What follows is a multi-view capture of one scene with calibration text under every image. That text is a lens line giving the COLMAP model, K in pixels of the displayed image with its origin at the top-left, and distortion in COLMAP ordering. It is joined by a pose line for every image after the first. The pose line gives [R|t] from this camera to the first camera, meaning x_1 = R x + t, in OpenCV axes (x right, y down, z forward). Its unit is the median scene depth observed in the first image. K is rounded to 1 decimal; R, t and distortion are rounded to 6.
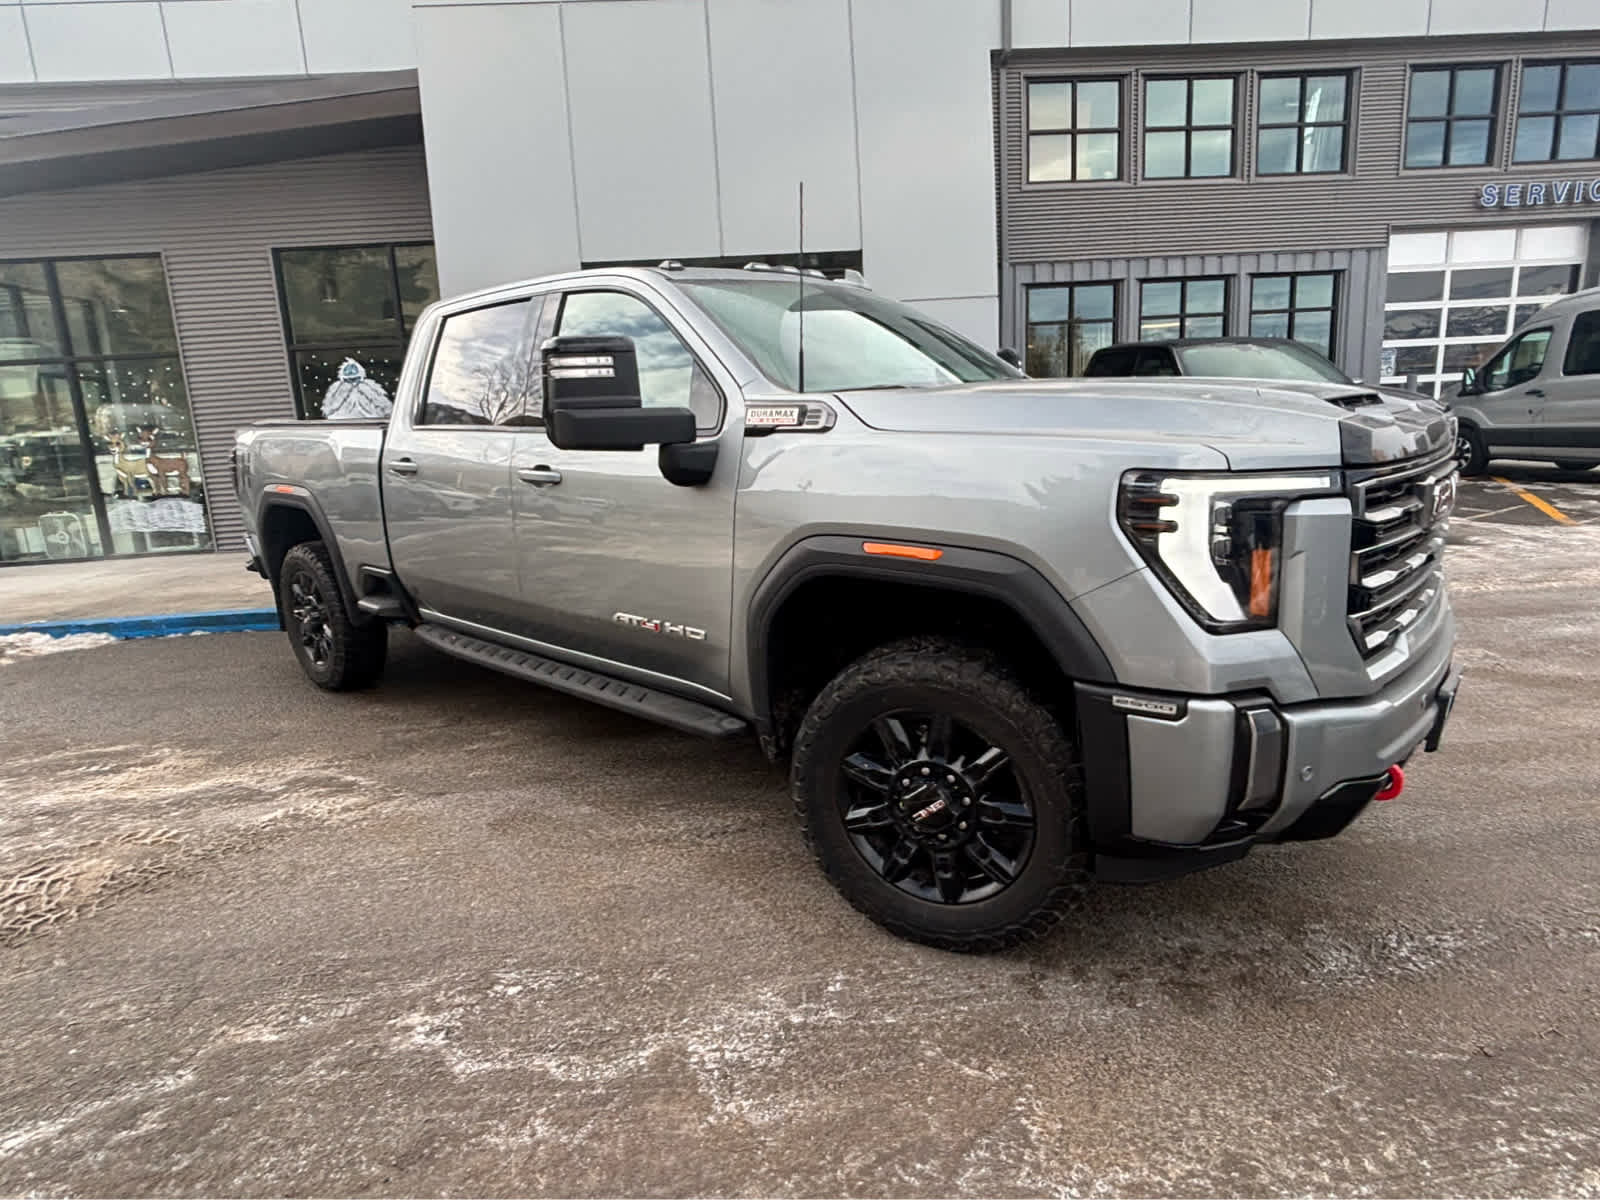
lens RADIAL K [[891.6, 0, 798.8], [0, 891.6, 604.1], [0, 0, 1]] dist [-0.009969, 0.004284]
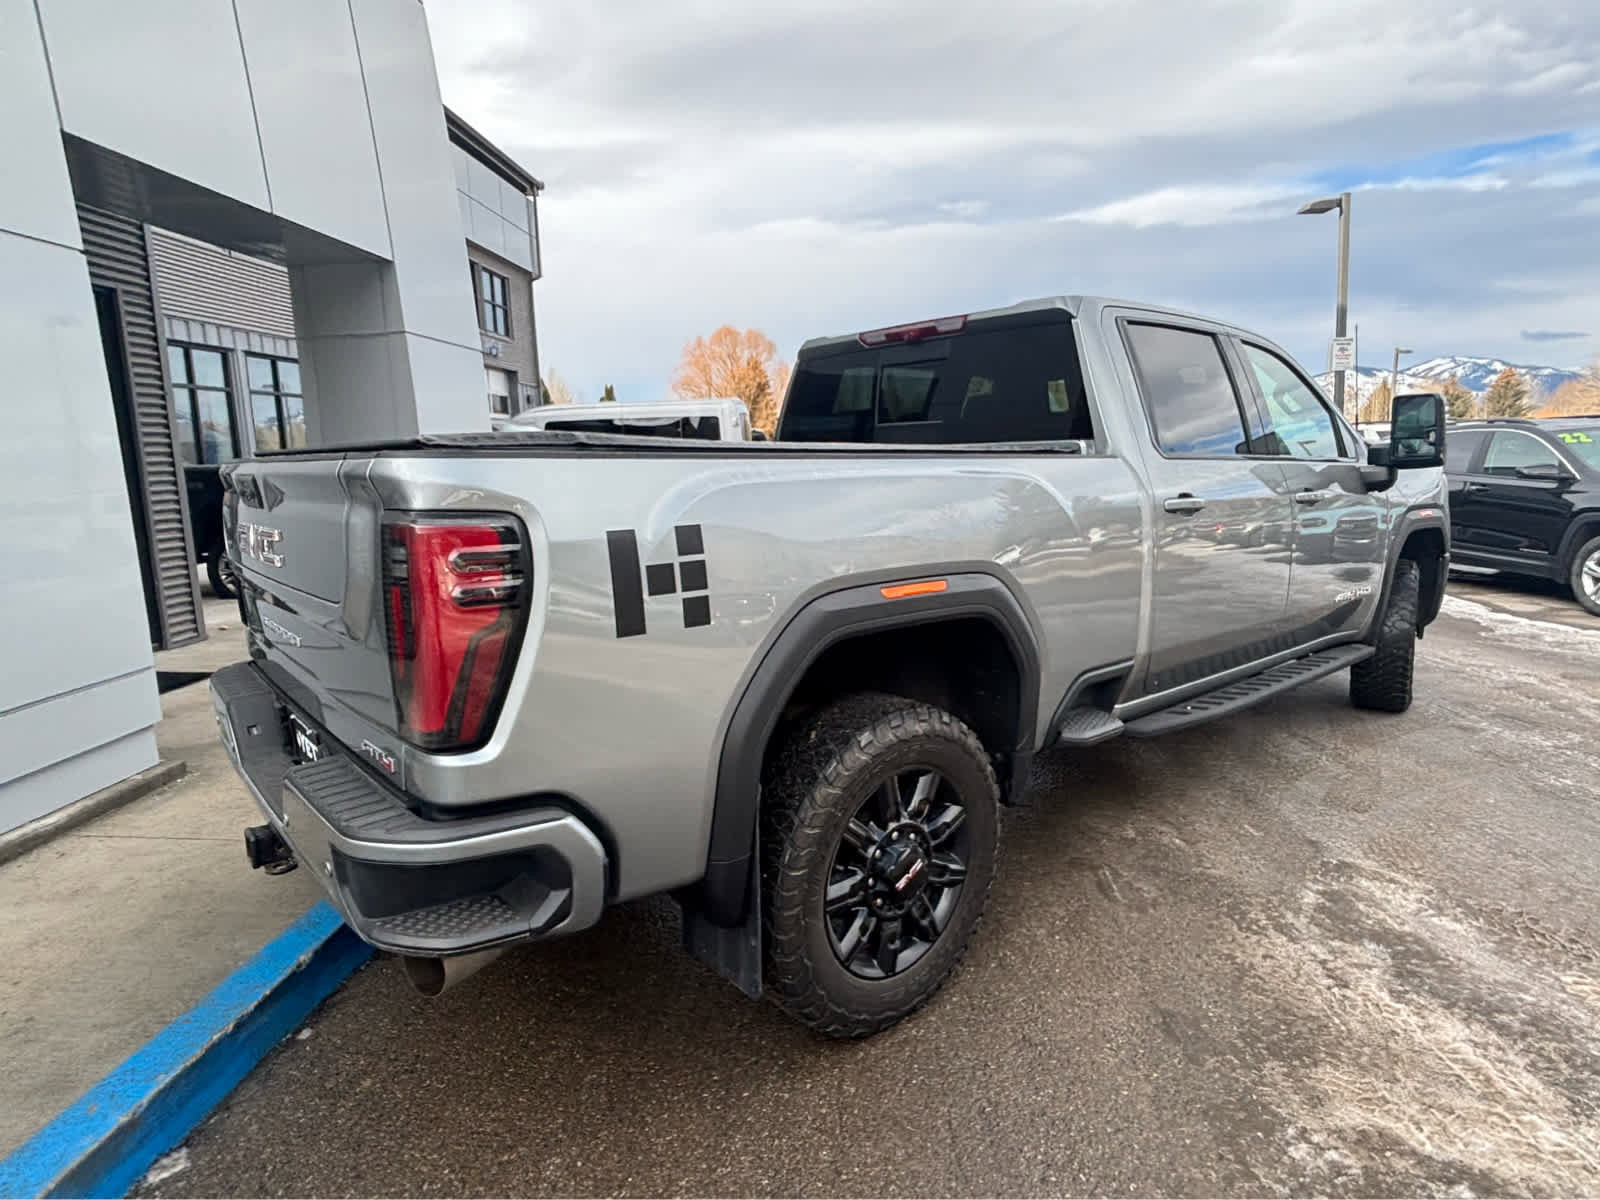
lens RADIAL K [[893.8, 0, 793.7], [0, 893.8, 597.1], [0, 0, 1]] dist [-0.000950, 0.001930]
pose [[0.142632, -0.111475, 0.983478, -1.739398], [0.229584, 0.970263, 0.076681, -0.294049], [-0.962781, 0.214854, 0.163983, 1.669018]]
